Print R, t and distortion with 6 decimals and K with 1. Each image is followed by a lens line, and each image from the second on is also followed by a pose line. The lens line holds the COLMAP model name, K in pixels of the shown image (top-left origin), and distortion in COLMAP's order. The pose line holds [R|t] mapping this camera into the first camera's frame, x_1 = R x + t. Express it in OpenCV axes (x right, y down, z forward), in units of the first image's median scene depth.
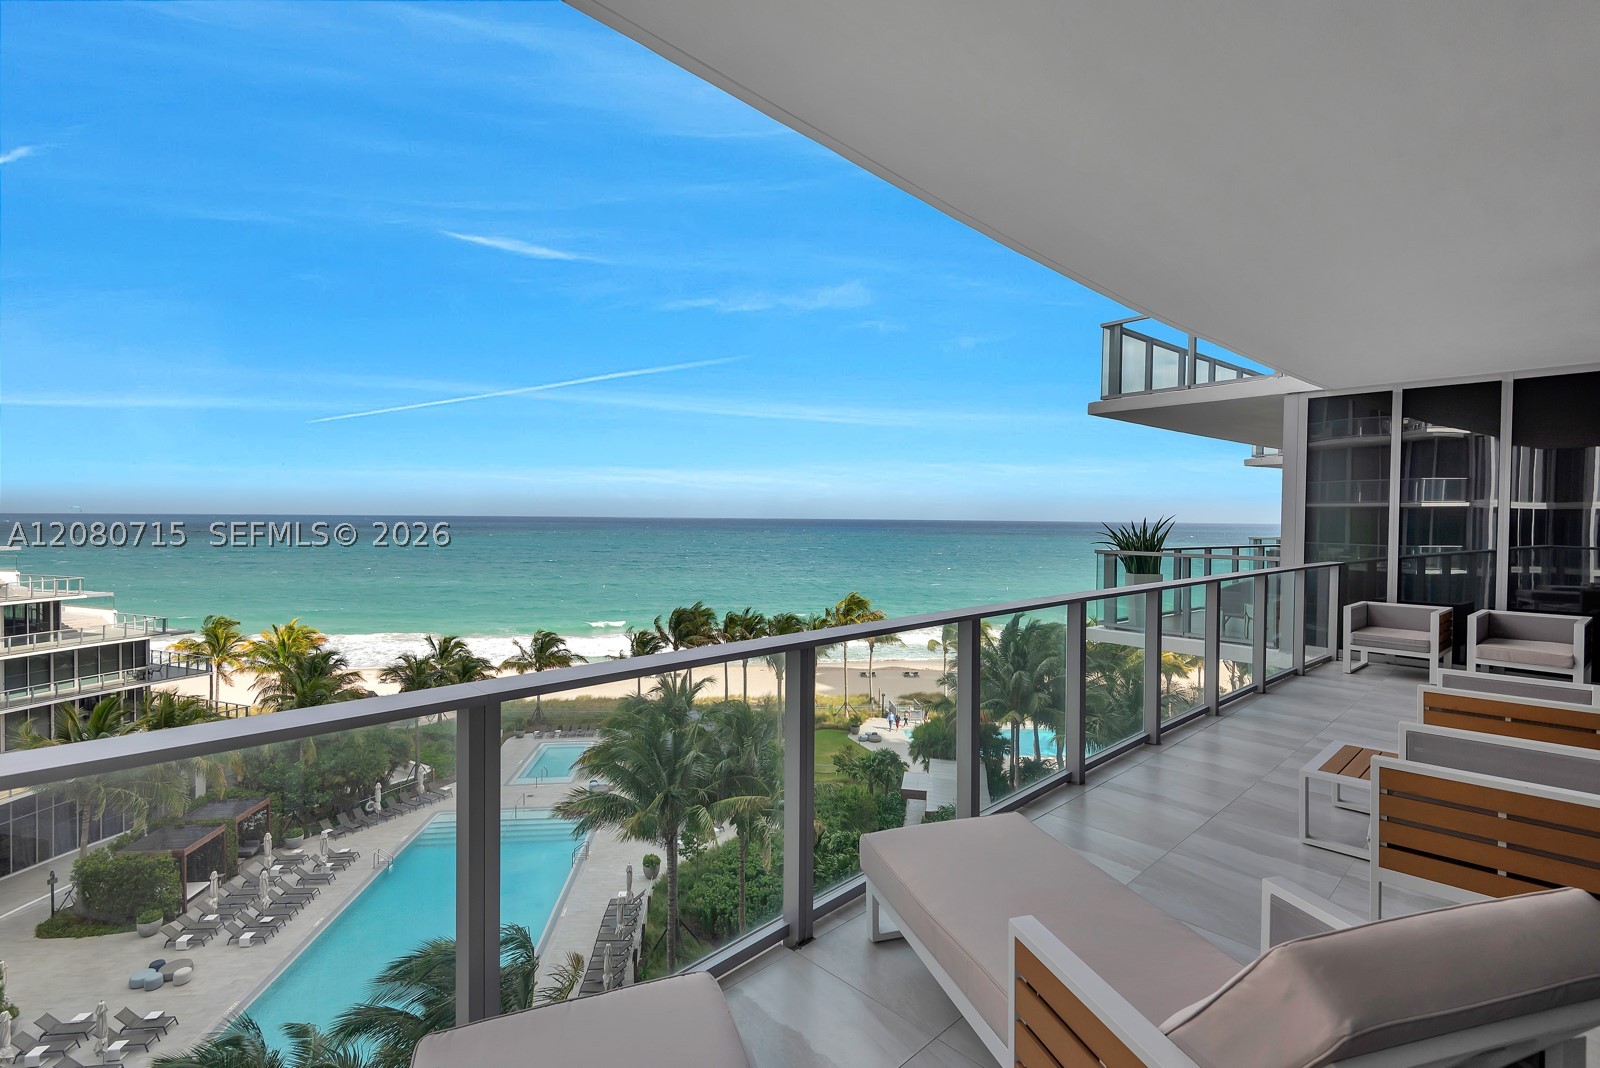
lens RADIAL K [[742.7, 0, 803.3], [0, 742.7, 517.4], [0, 0, 1]] dist [0.001578, -0.000633]
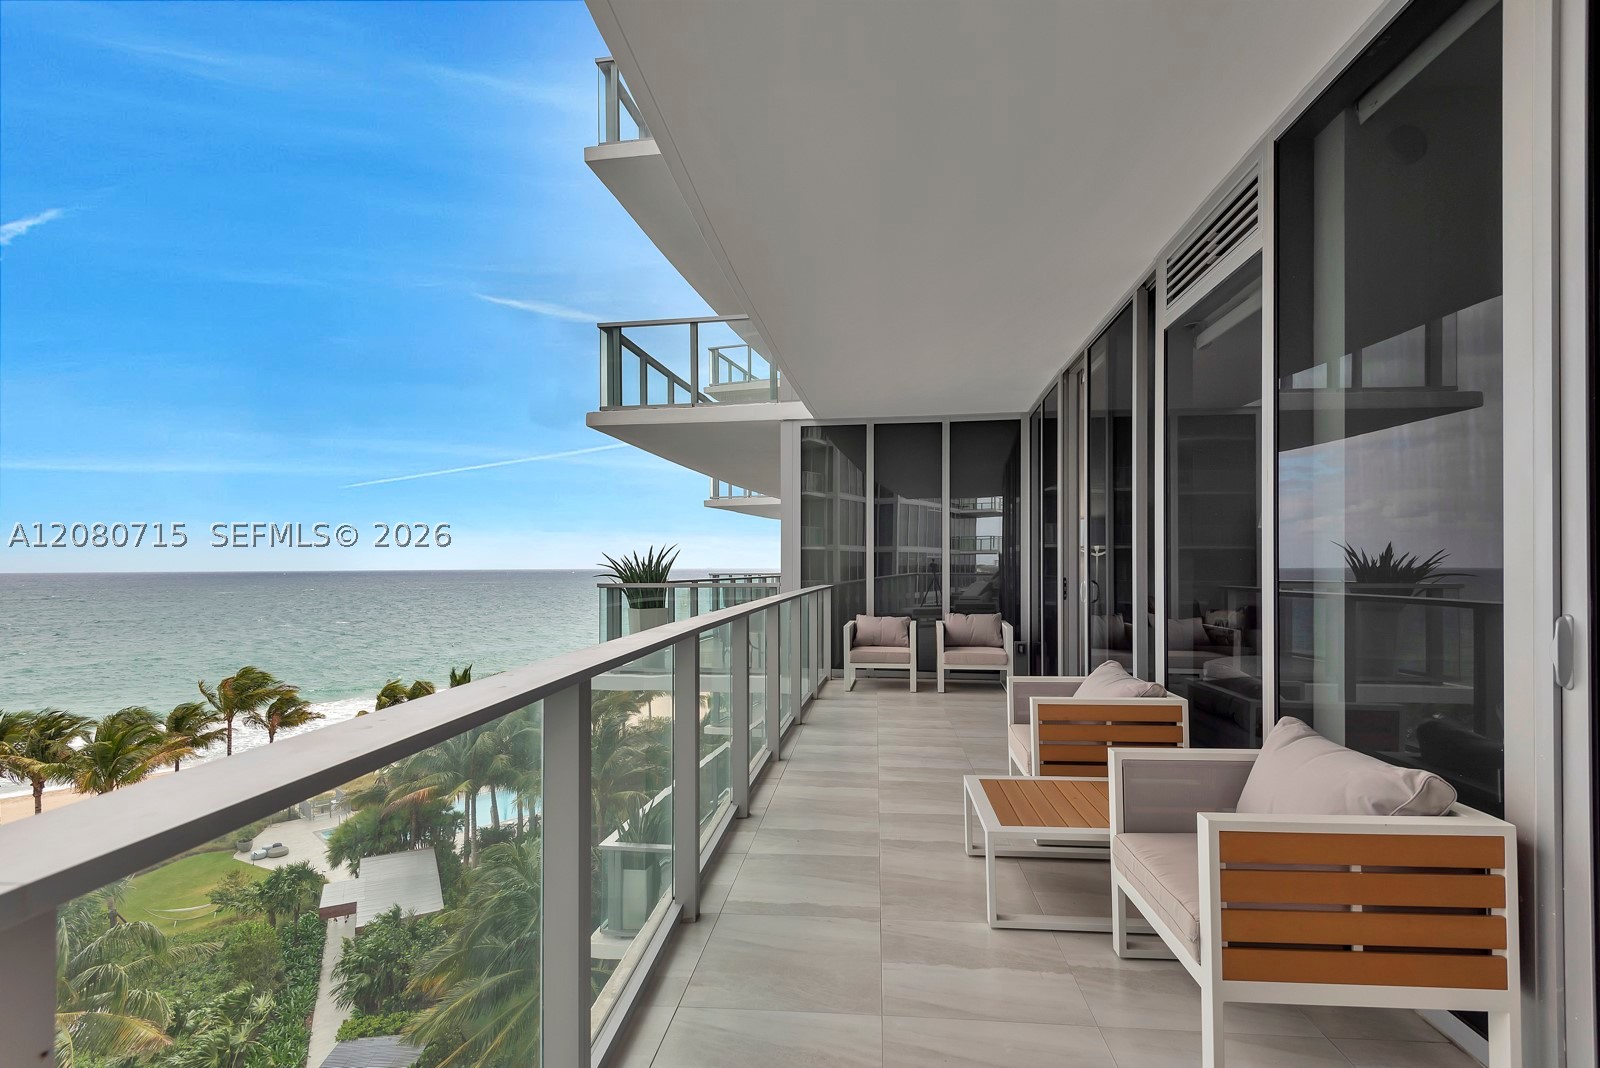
lens RADIAL K [[742.8, 0, 803.5], [0, 742.8, 551.7], [0, 0, 1]] dist [0.000710, -0.000775]
pose [[0.754772, -0.002749, 0.655981, 0.006762], [0.016358, 0.999759, -0.014632, 0.012901], [-0.655783, 0.021775, 0.754635, 0.109876]]
